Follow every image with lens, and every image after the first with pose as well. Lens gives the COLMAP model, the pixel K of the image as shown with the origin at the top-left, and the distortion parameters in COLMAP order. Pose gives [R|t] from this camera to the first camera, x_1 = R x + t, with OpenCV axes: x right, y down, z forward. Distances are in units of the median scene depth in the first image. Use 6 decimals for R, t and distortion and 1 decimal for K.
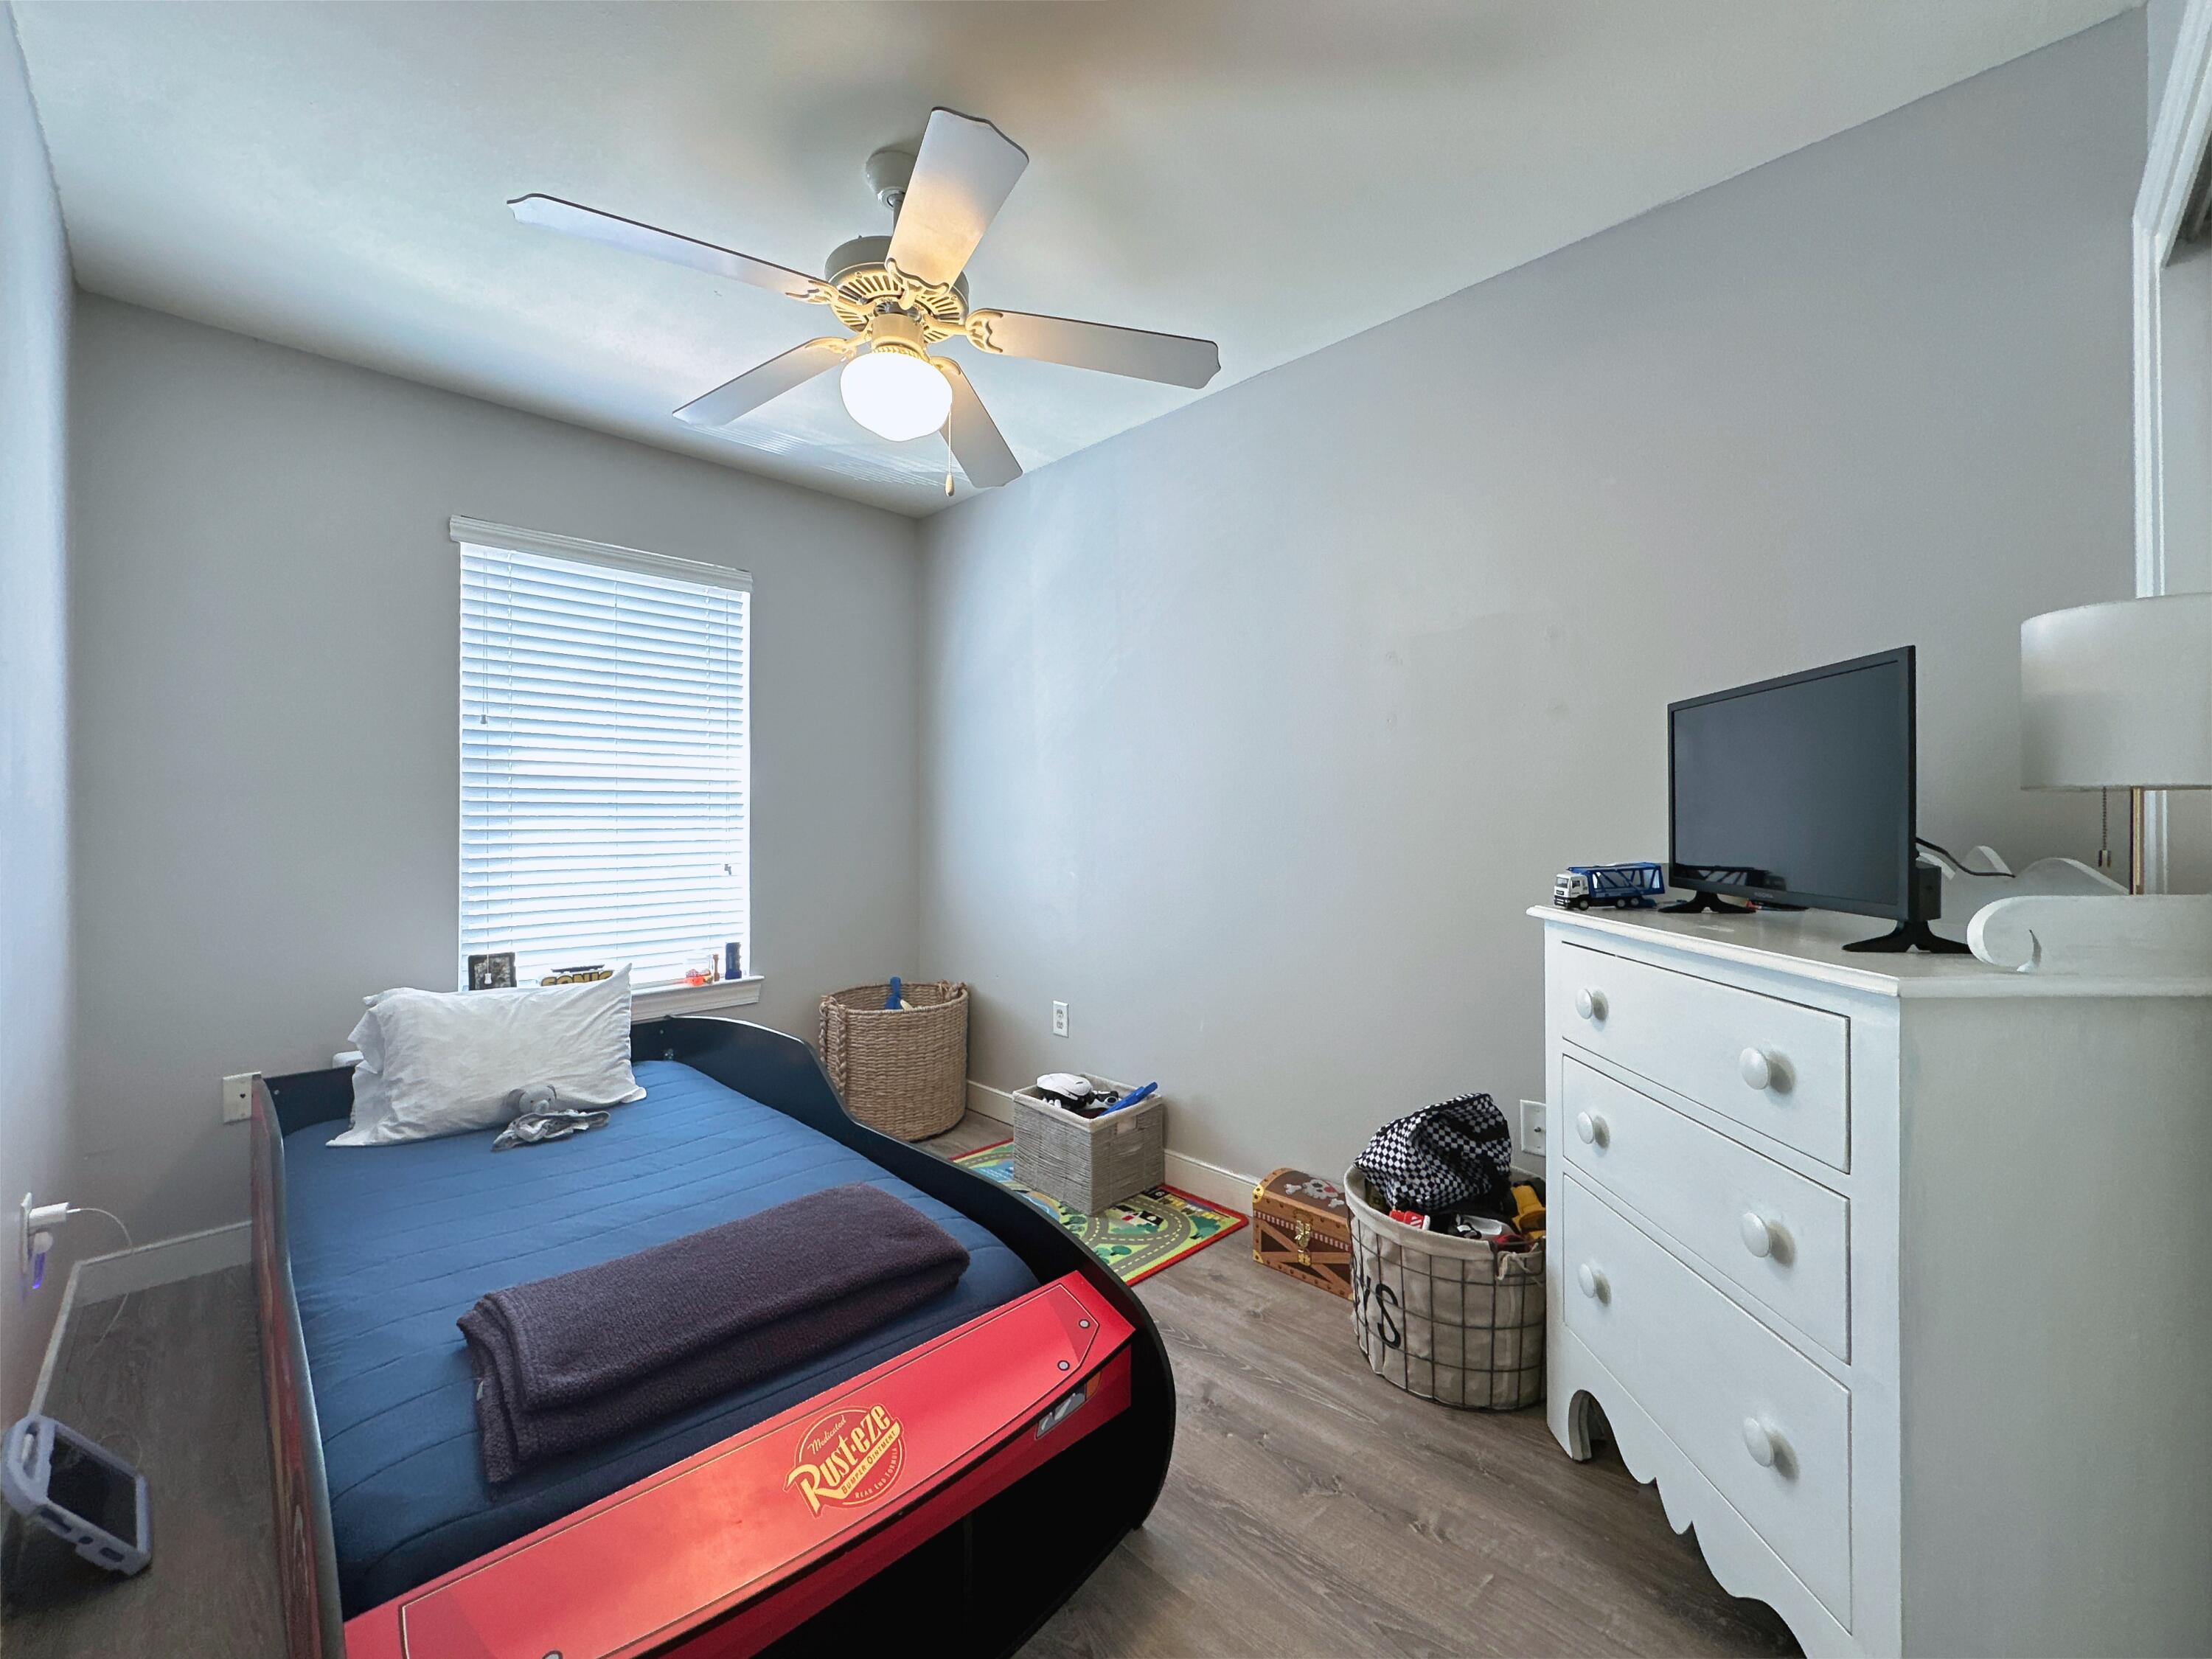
lens RADIAL K [[891.2, 0, 1100.4], [0, 891.2, 815.8], [0, 0, 1]] dist [-0.002803, 0.000780]
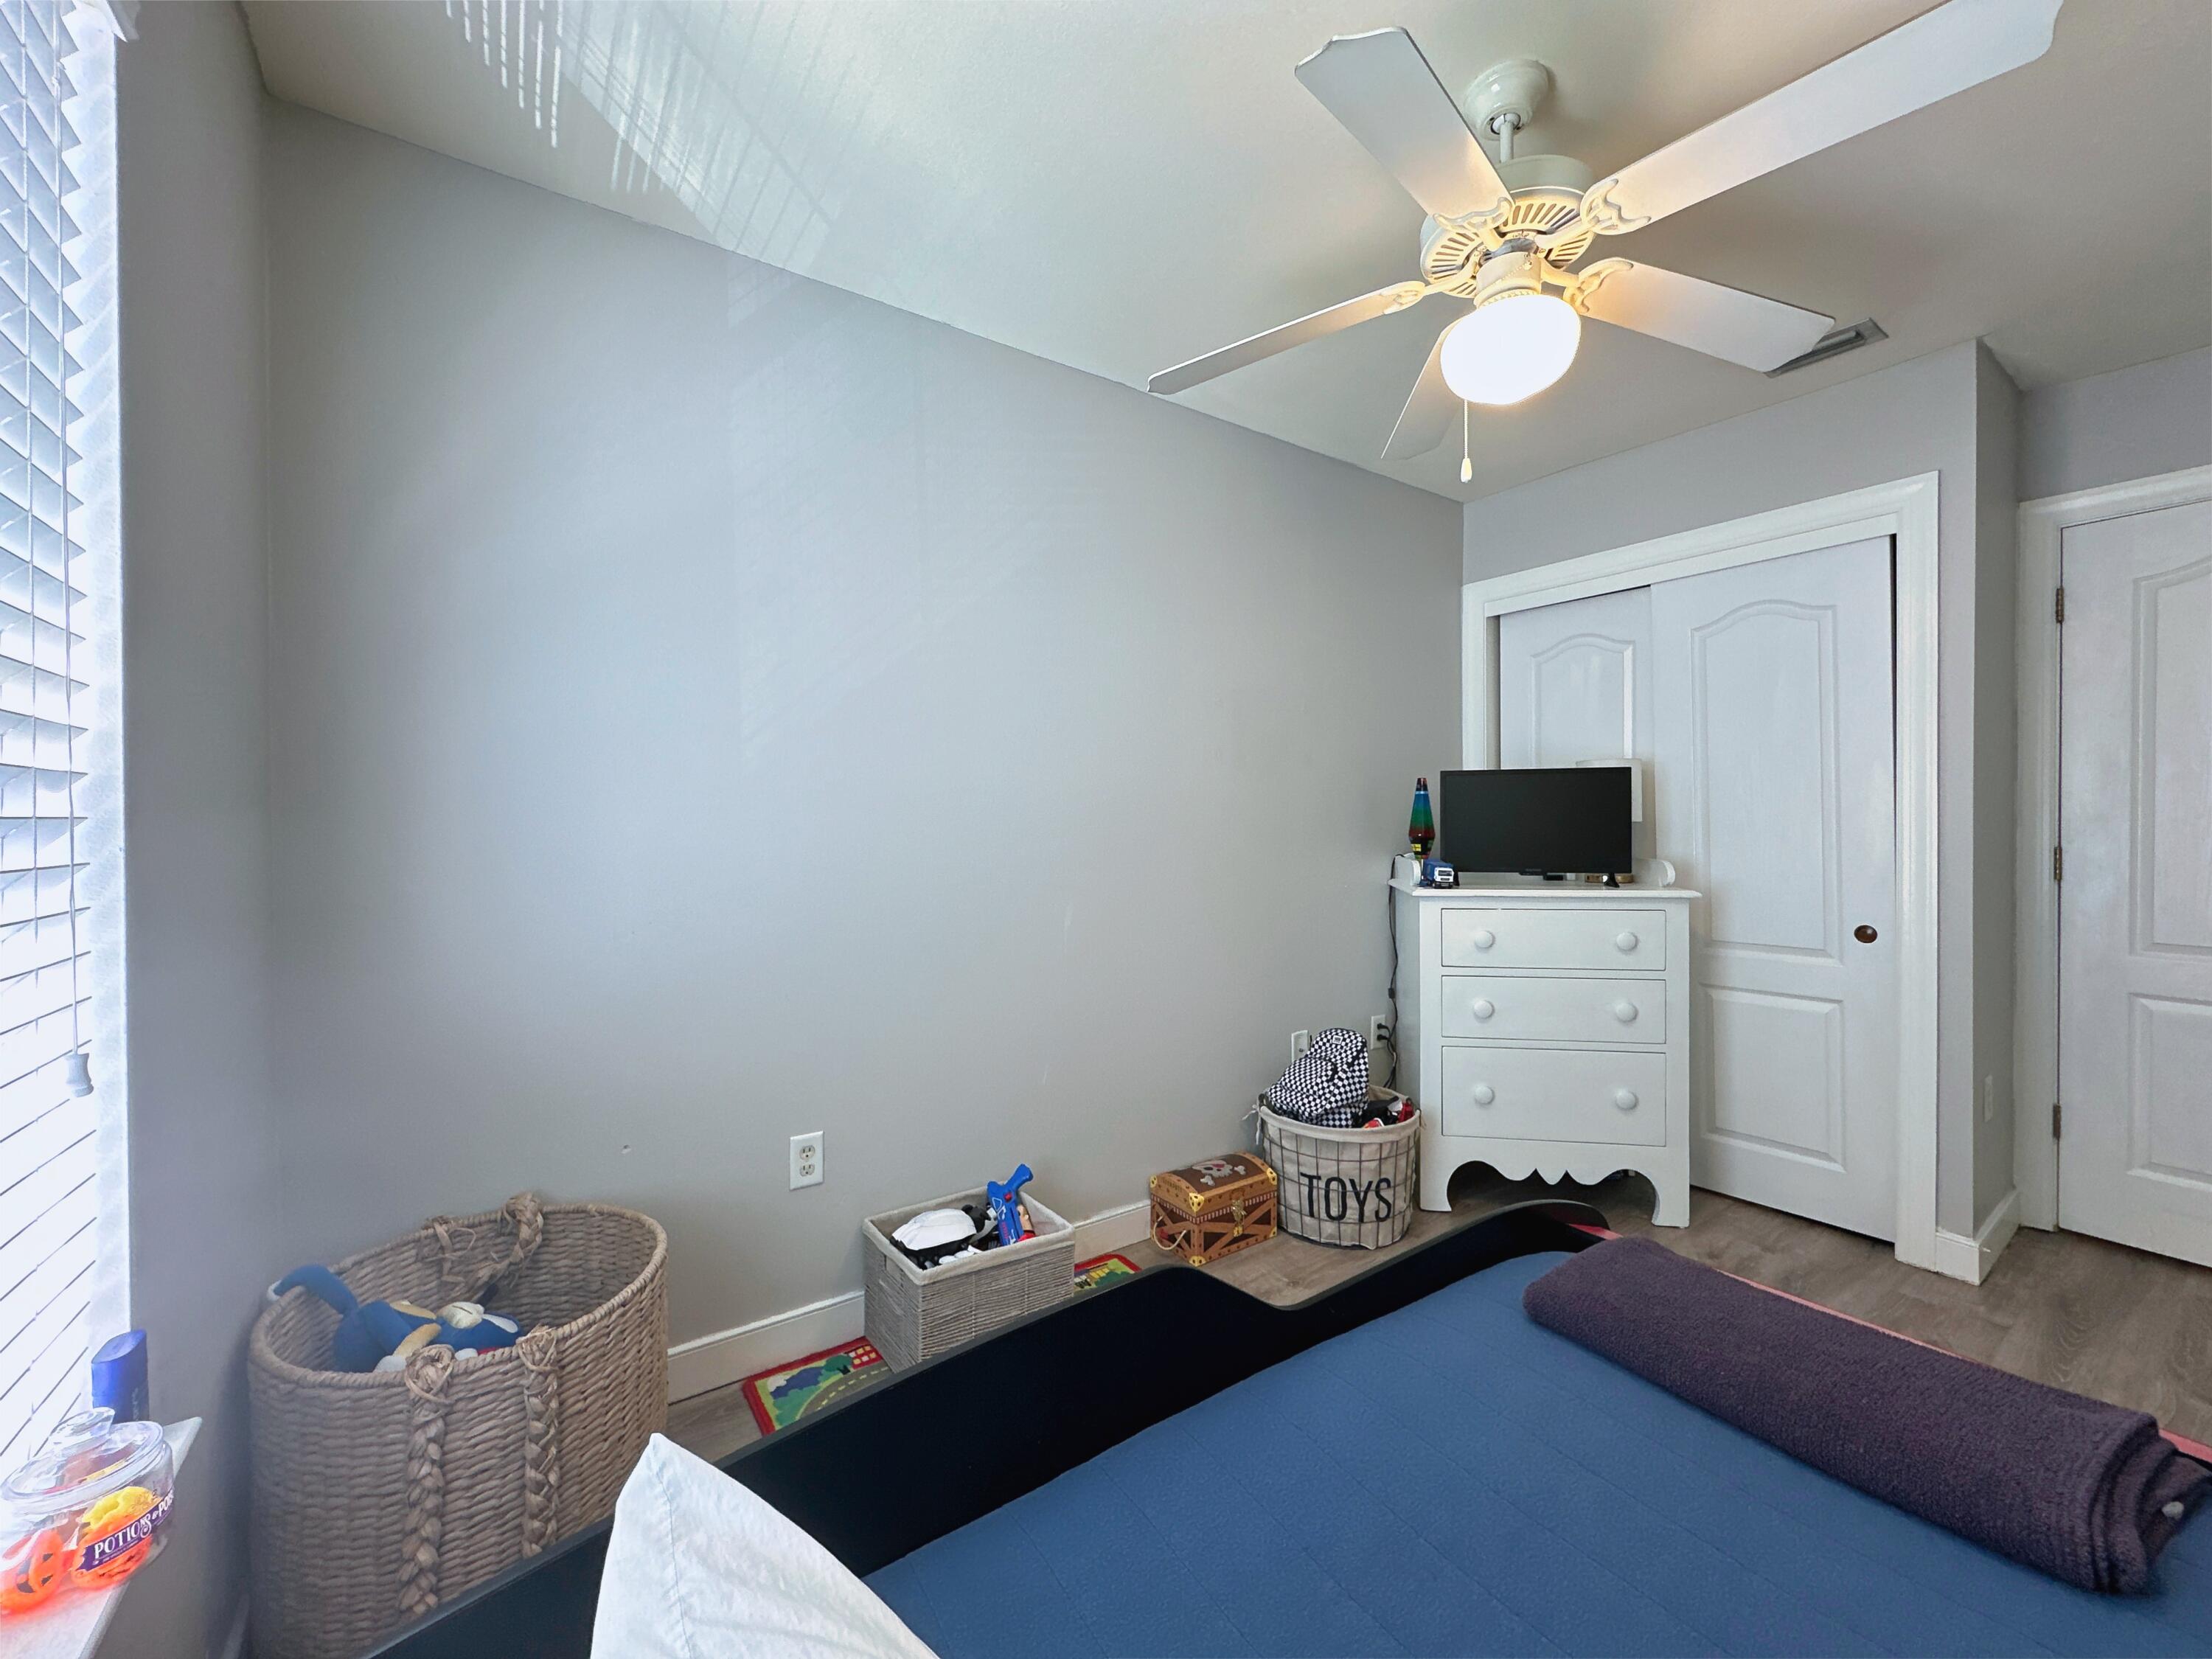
lens RADIAL K [[891.2, 0, 1101.8], [0, 891.2, 827.1], [0, 0, 1]] dist [-0.002803, 0.000780]
pose [[0.181187, -0.005760, 0.983432, -0.900240], [0.007657, 0.999961, 0.004446, -0.016959], [-0.983419, 0.006724, 0.181224, 0.960842]]
